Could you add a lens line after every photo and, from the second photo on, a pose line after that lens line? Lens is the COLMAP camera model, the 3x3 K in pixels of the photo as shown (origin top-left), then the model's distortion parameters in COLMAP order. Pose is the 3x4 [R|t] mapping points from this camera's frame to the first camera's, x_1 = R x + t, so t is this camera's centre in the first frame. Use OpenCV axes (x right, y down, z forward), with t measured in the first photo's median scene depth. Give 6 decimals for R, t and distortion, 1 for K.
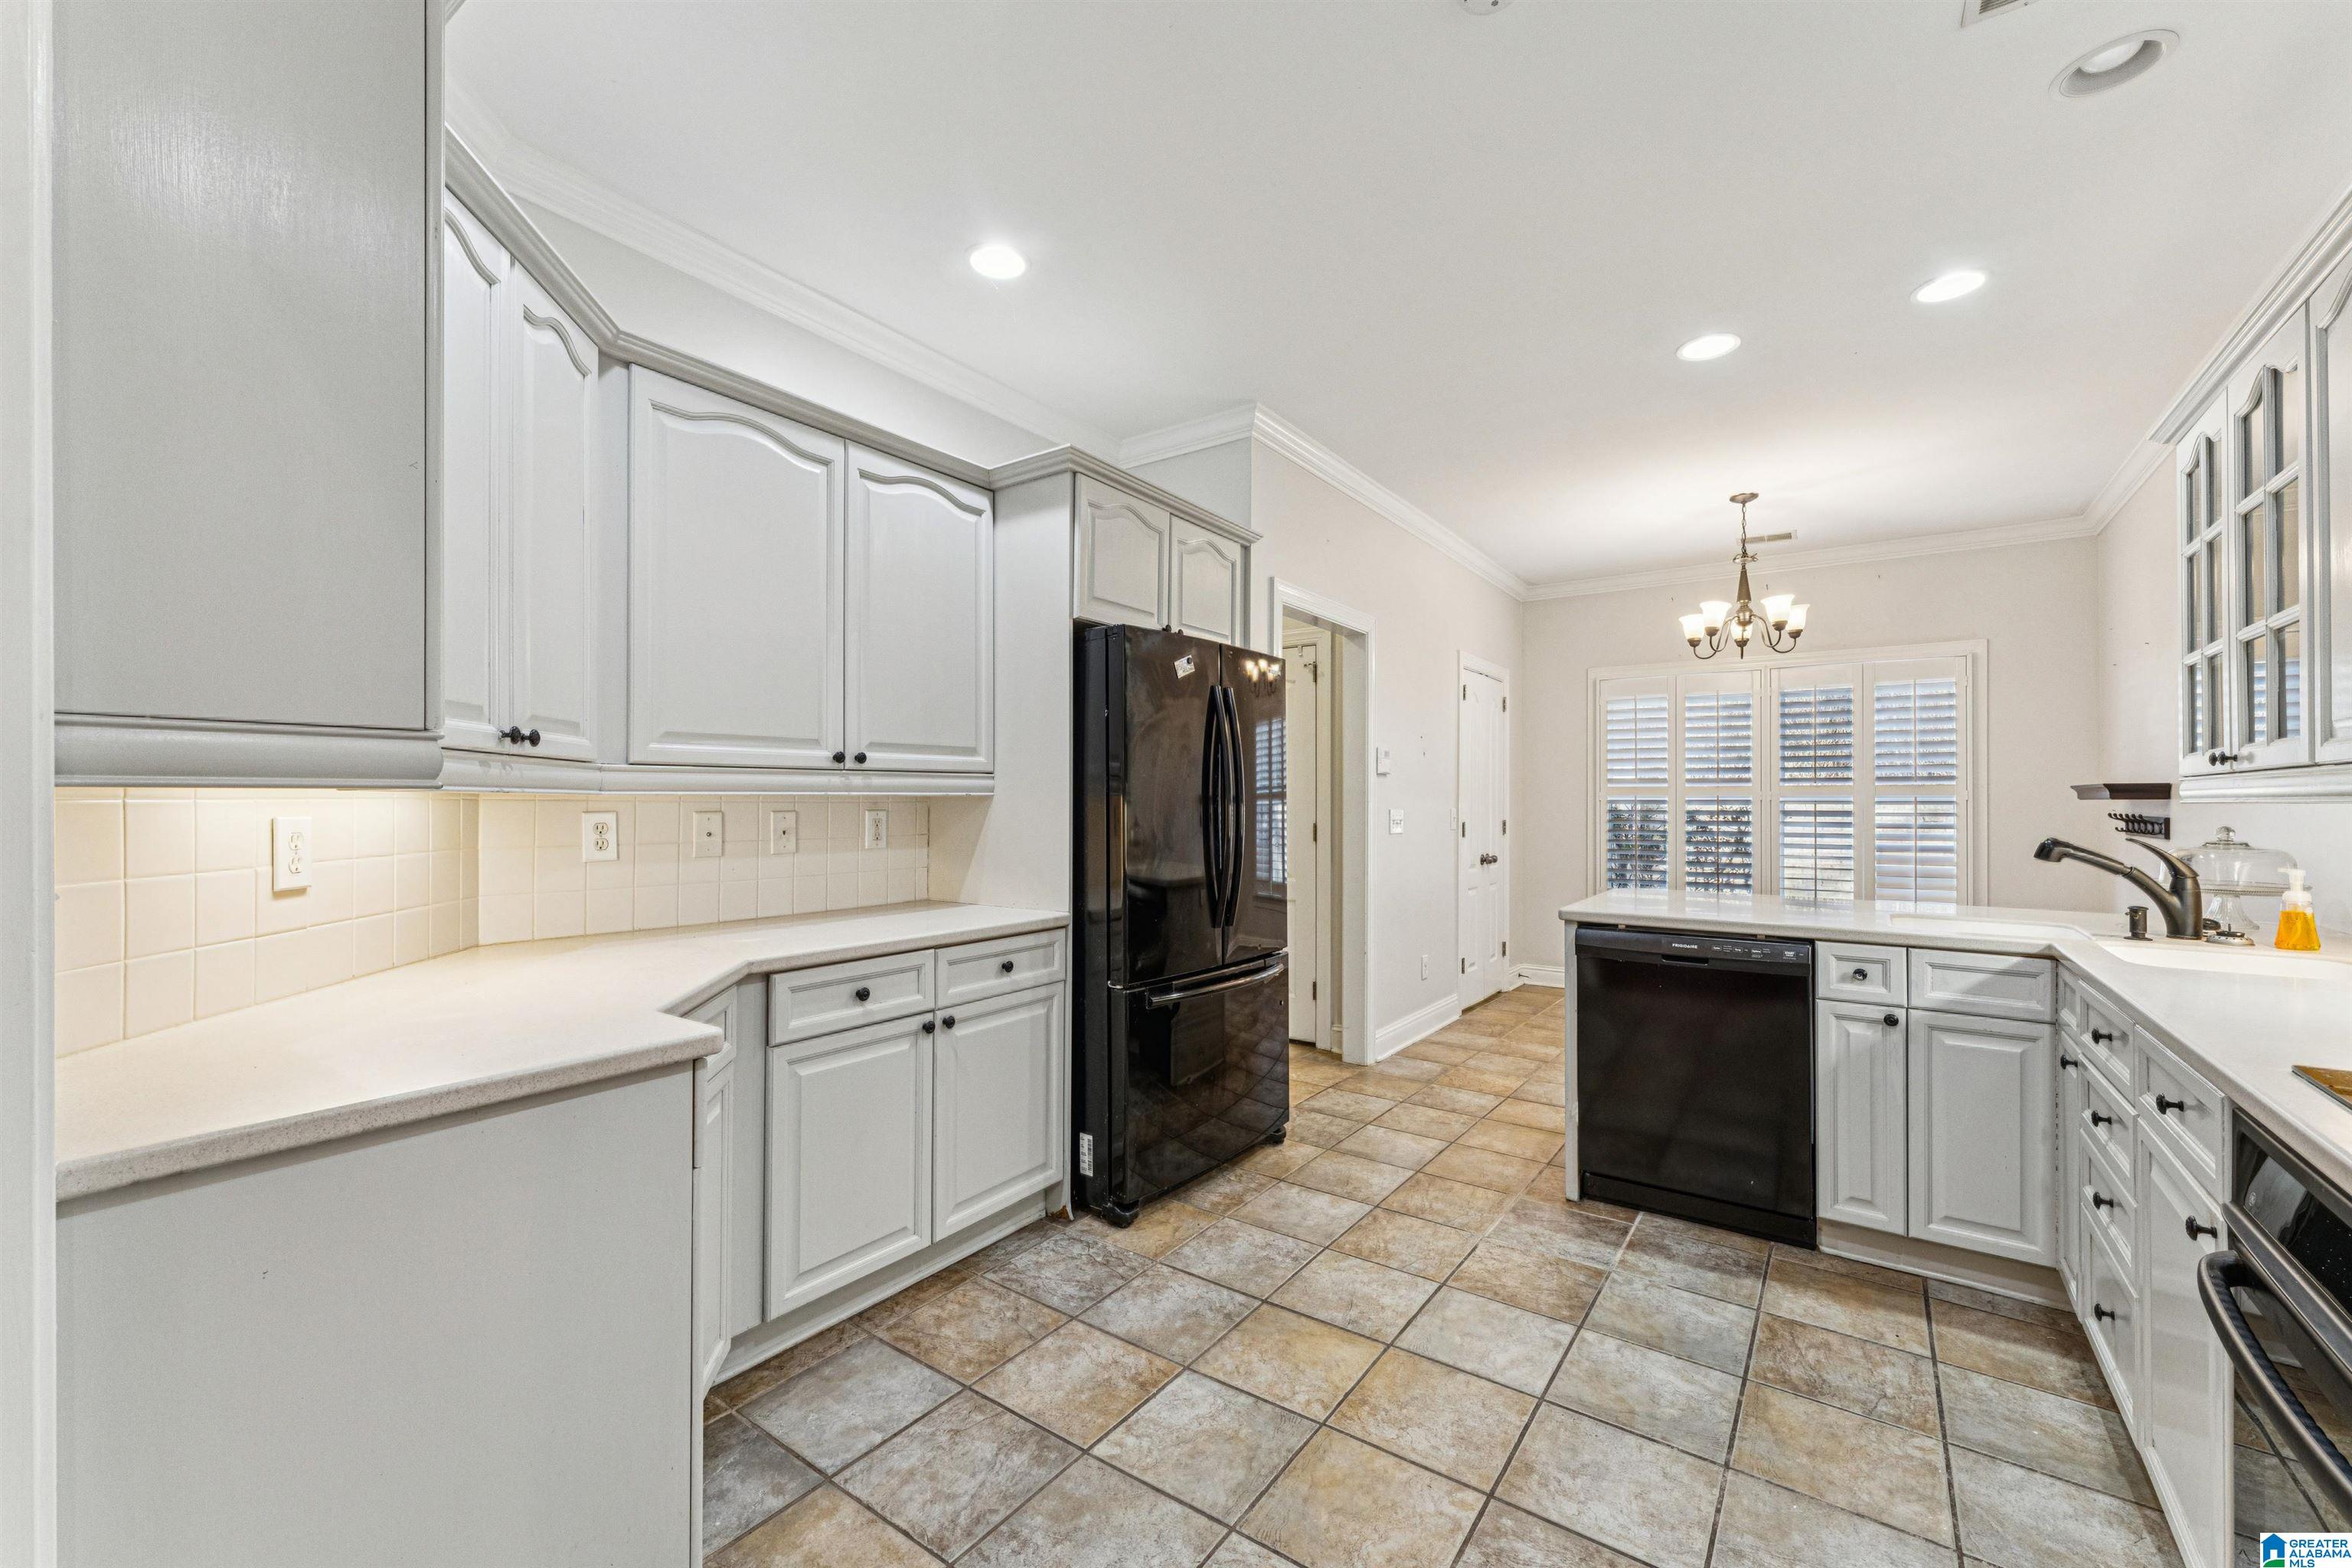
lens RADIAL K [[943.7, 0, 1158.5], [0, 943.7, 793.5], [0, 0, 1]] dist [0.001046, 0.000106]
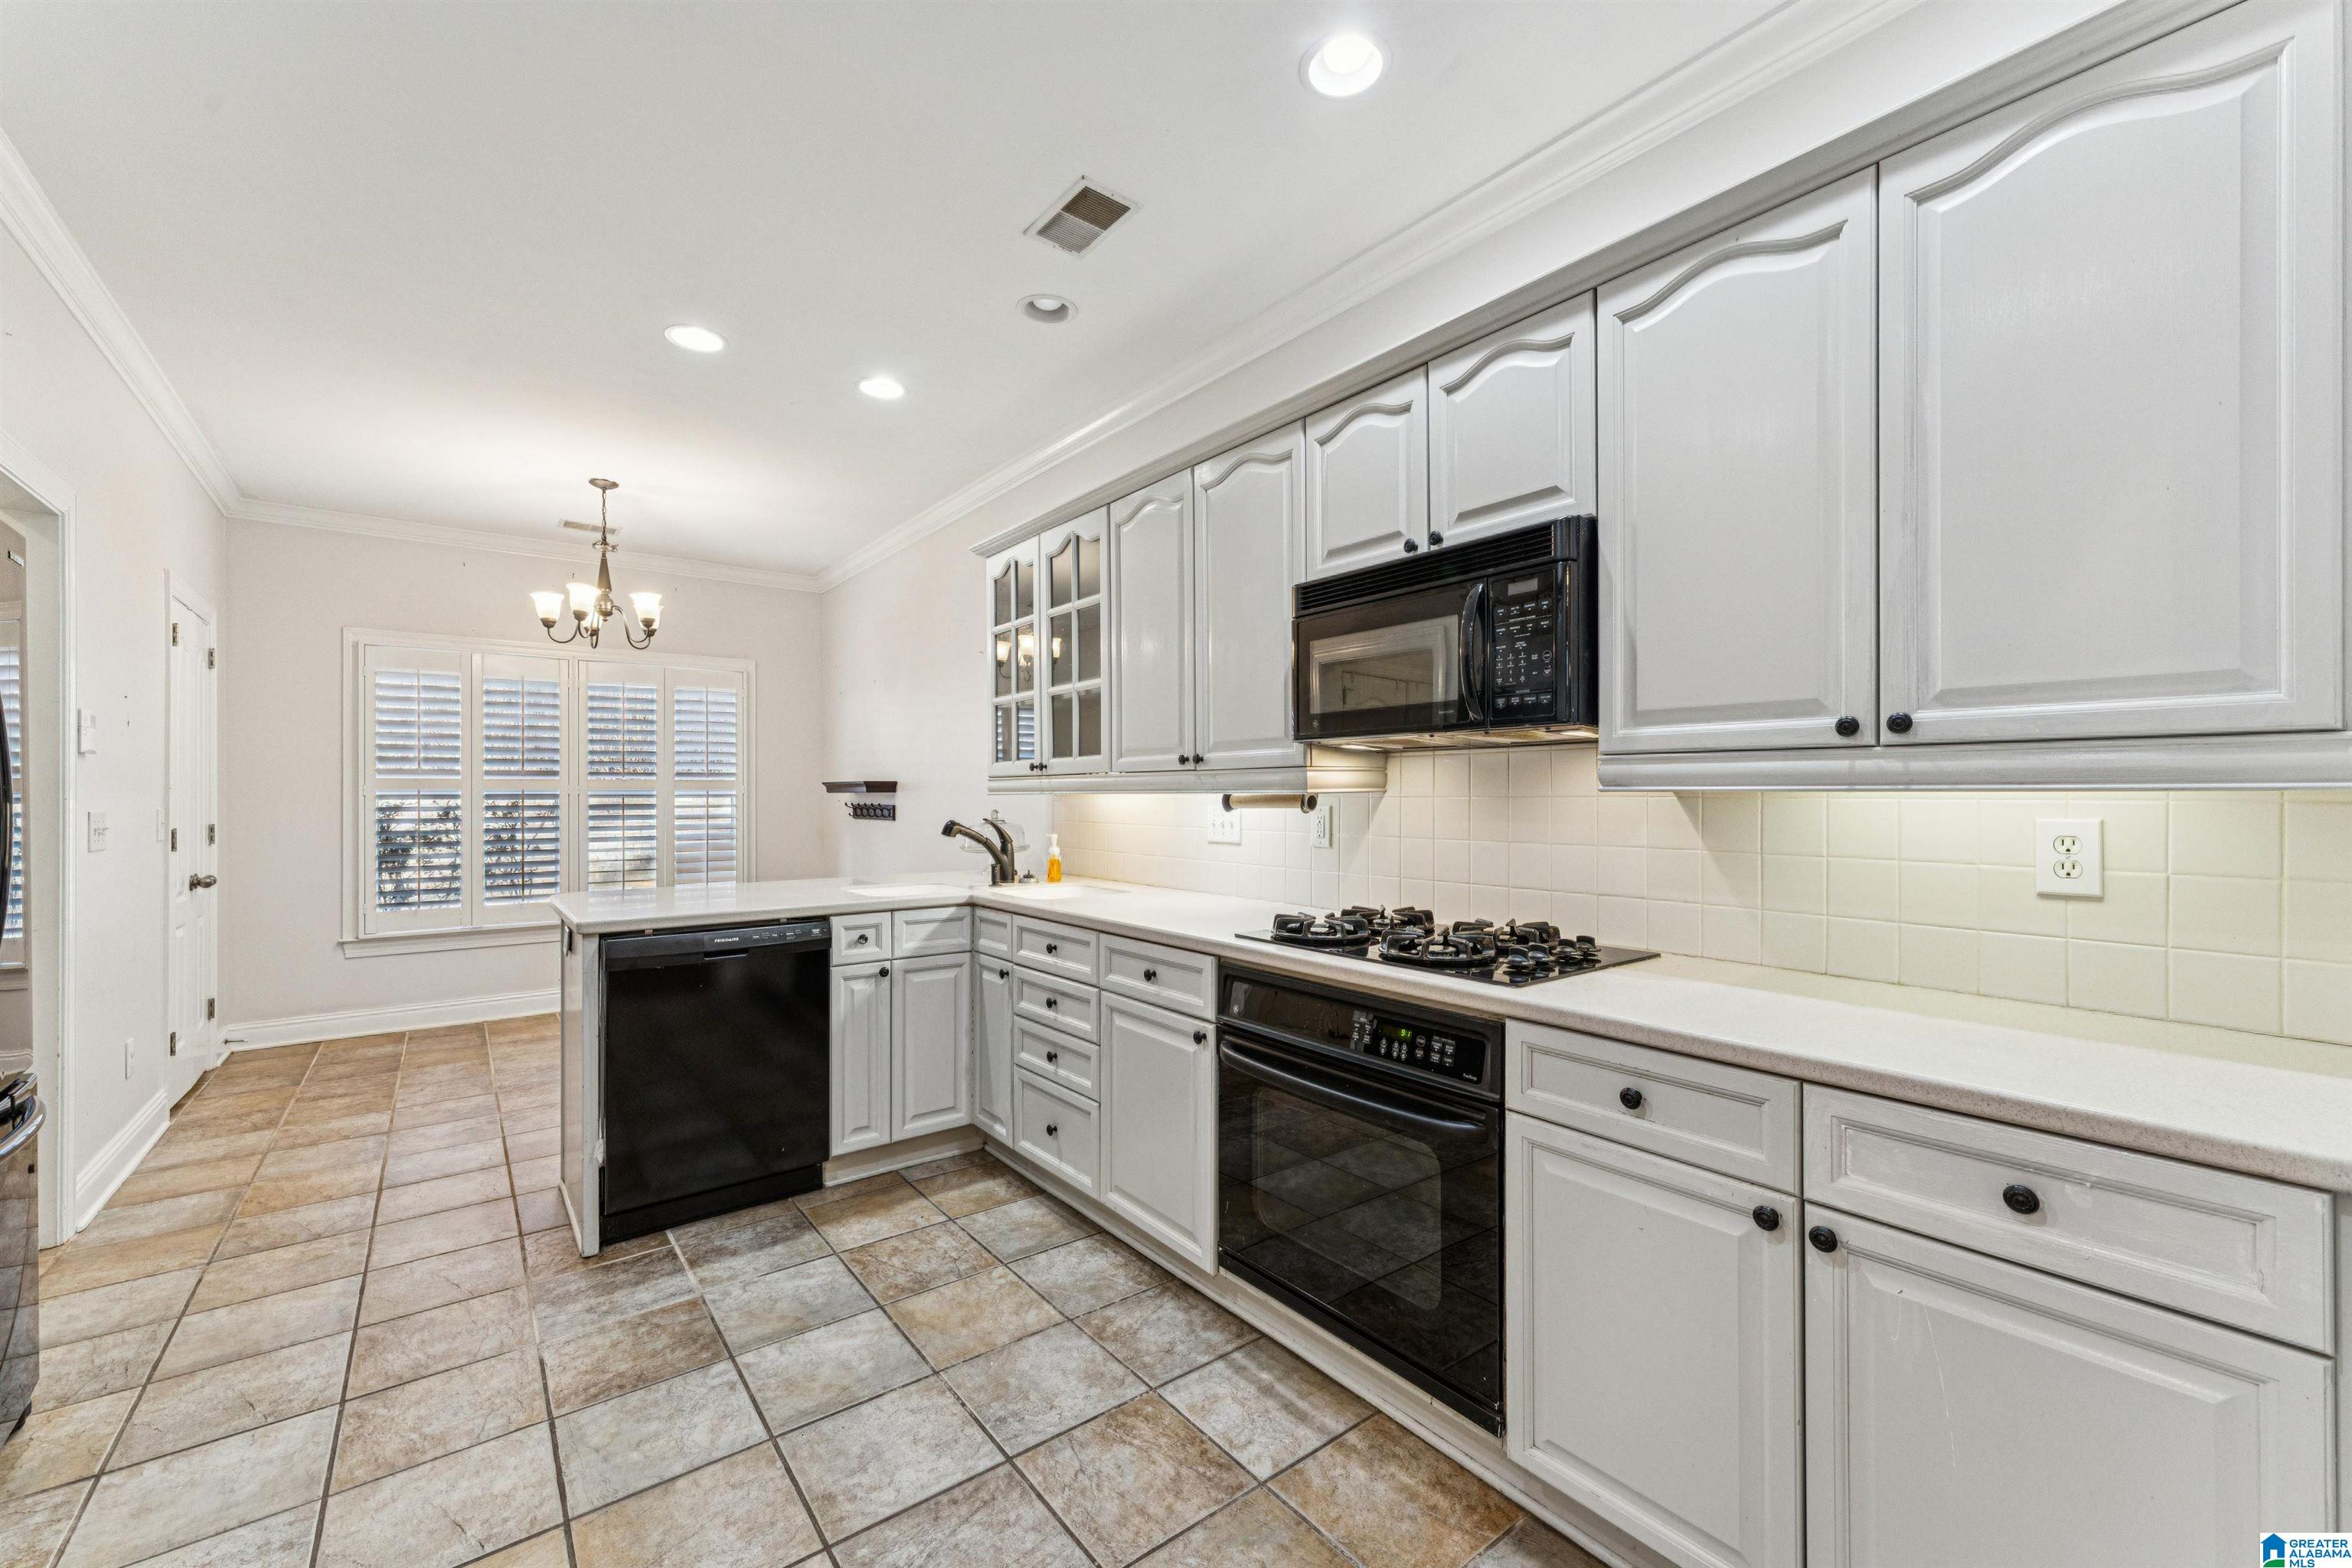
lens RADIAL K [[948.8, 0, 1194.7], [0, 948.8, 793.0], [0, 0, 1]] dist [0.002292, 0.000240]
pose [[0.259928, -0.002645, 0.965624, -0.298501], [-0.002938, 0.999989, 0.003530, 0.001134], [-0.965623, -0.003755, 0.259918, 0.275177]]
